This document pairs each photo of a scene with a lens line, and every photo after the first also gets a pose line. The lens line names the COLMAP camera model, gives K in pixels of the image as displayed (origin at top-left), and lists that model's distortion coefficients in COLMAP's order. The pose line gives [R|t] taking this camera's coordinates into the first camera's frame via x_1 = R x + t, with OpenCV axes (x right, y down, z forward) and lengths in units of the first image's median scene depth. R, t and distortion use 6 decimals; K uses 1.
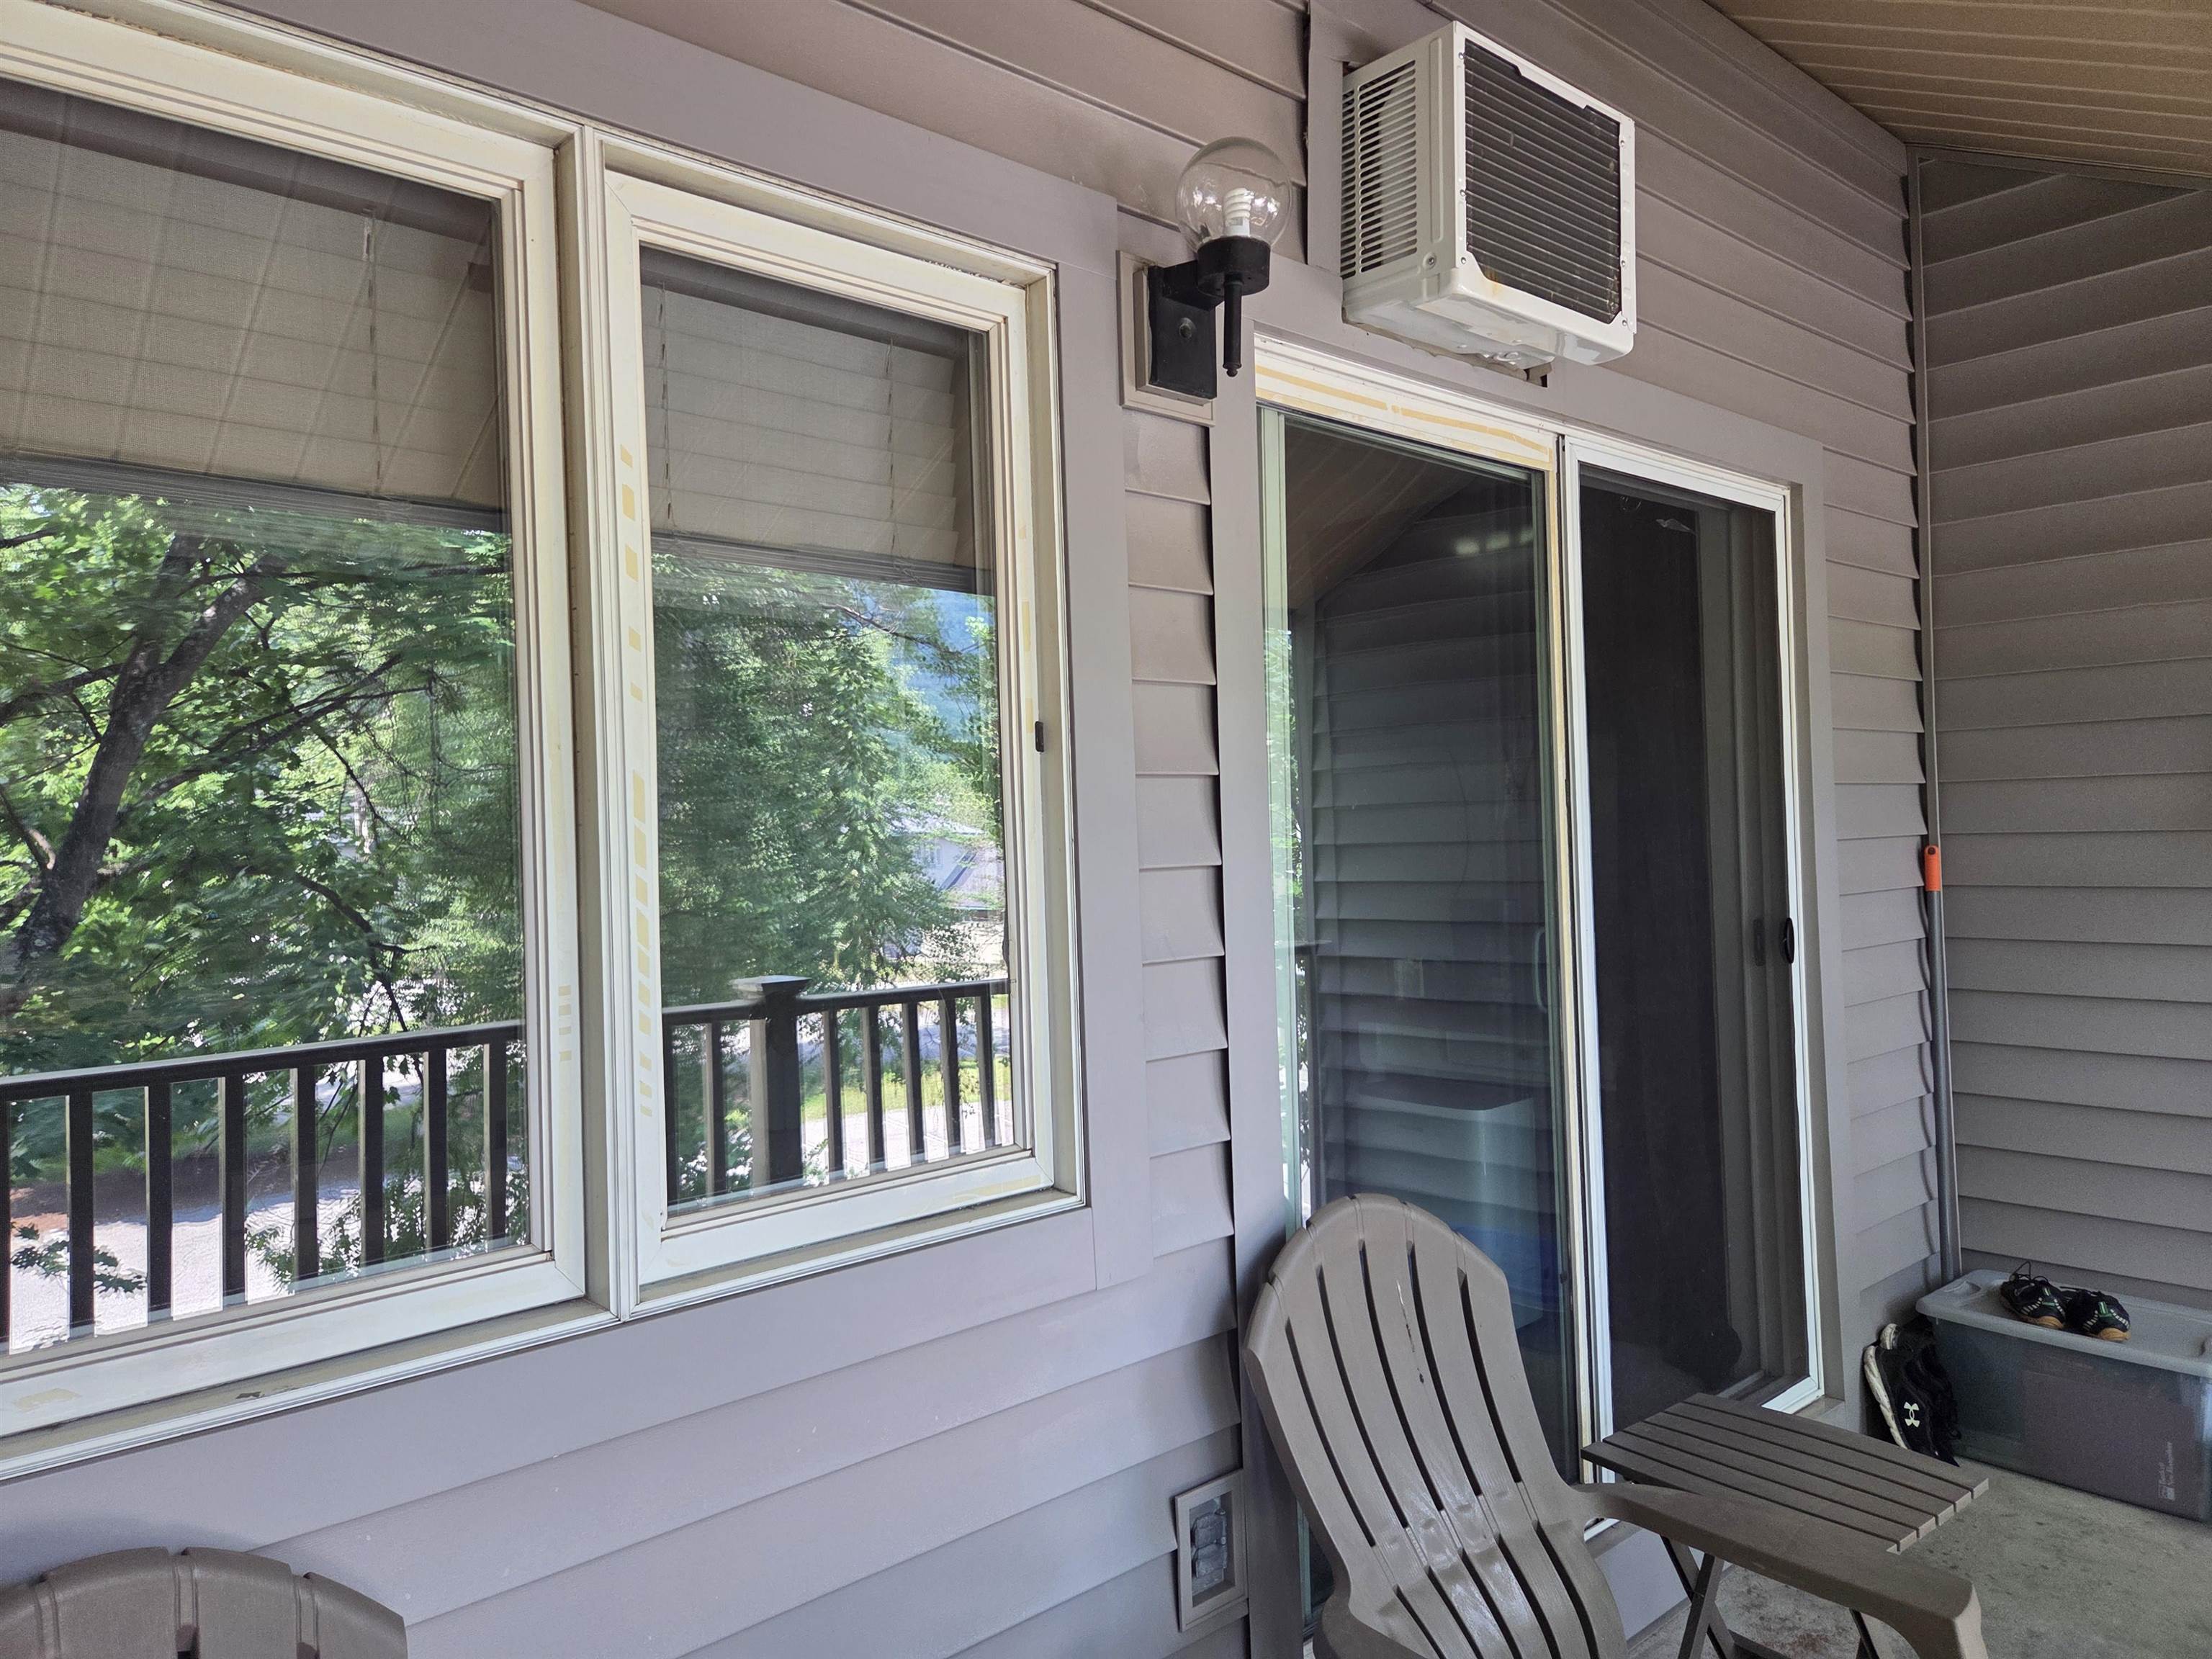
lens RADIAL K [[1510.1, 0, 1106.0], [0, 1510.1, 829.5], [0, 0, 1]] dist [0.098954, -0.082406]
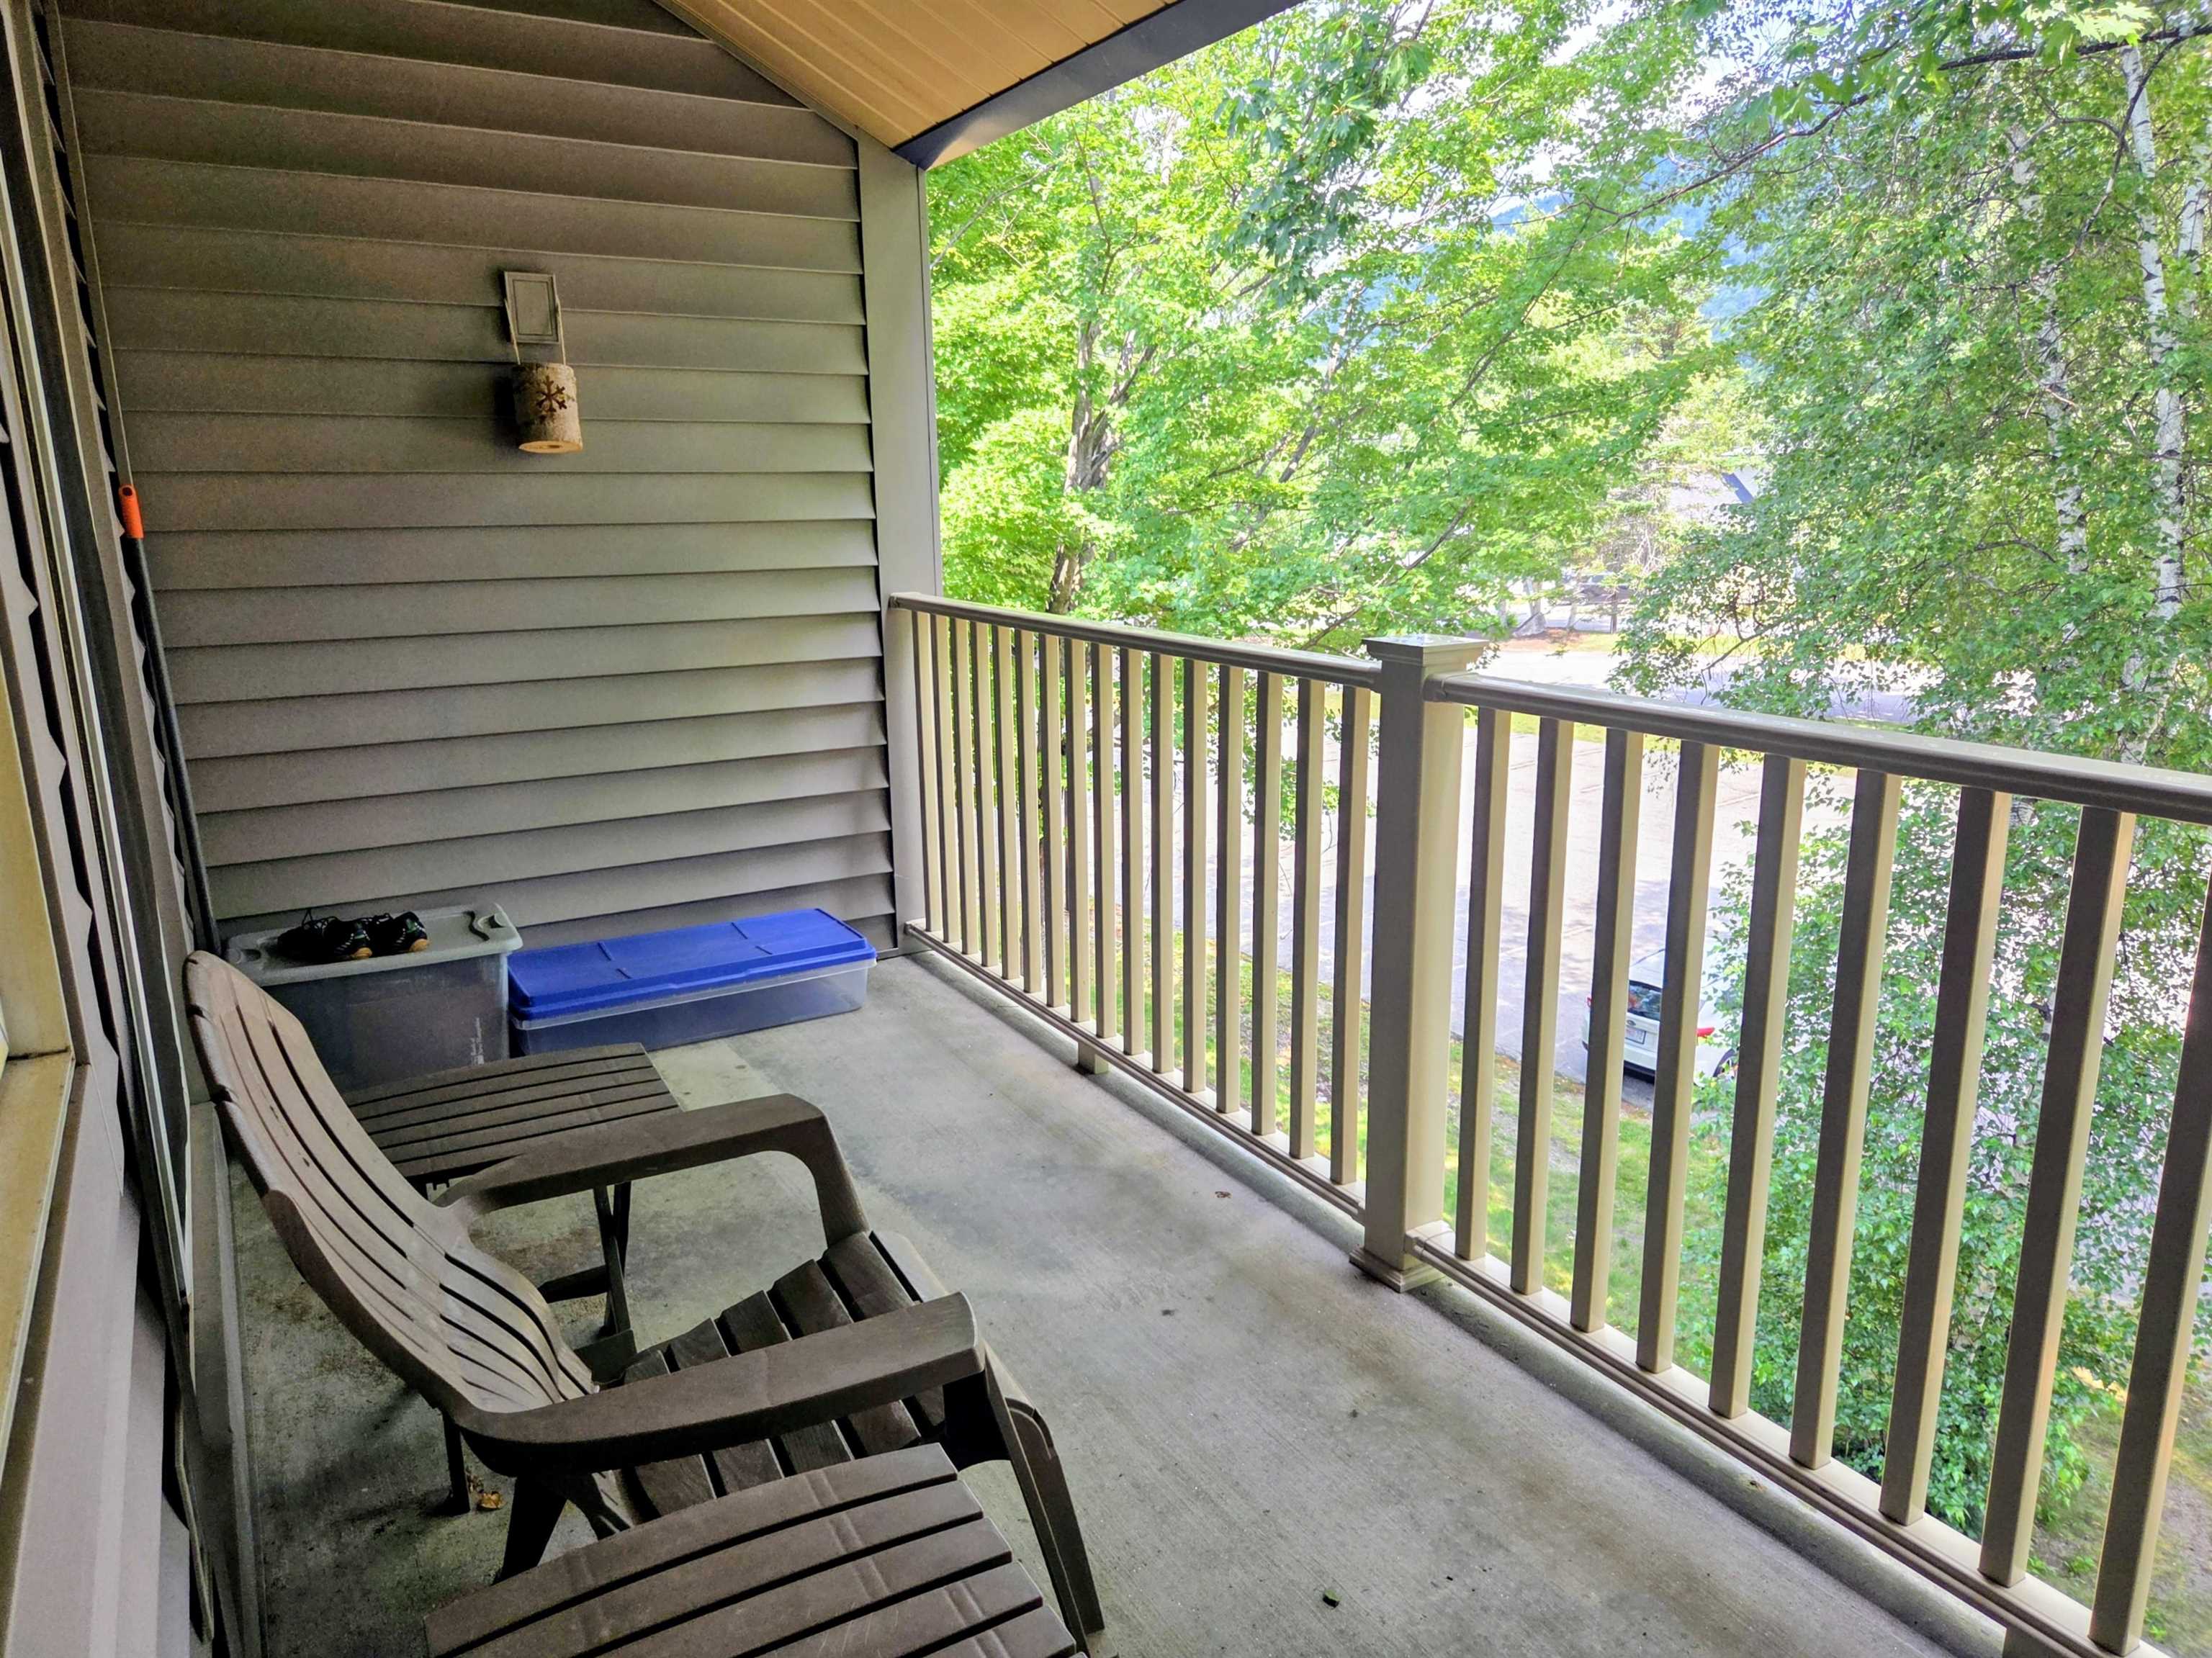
lens RADIAL K [[1509.9, 0, 1106.0], [0, 1509.9, 829.0], [0, 0, 1]] dist [0.098954, -0.082406]
pose [[0.195965, -0.190249, 0.961979, -0.271527], [0.001281, 0.981048, 0.193759, 0.037453], [-0.980610, -0.036738, 0.192495, 0.321319]]
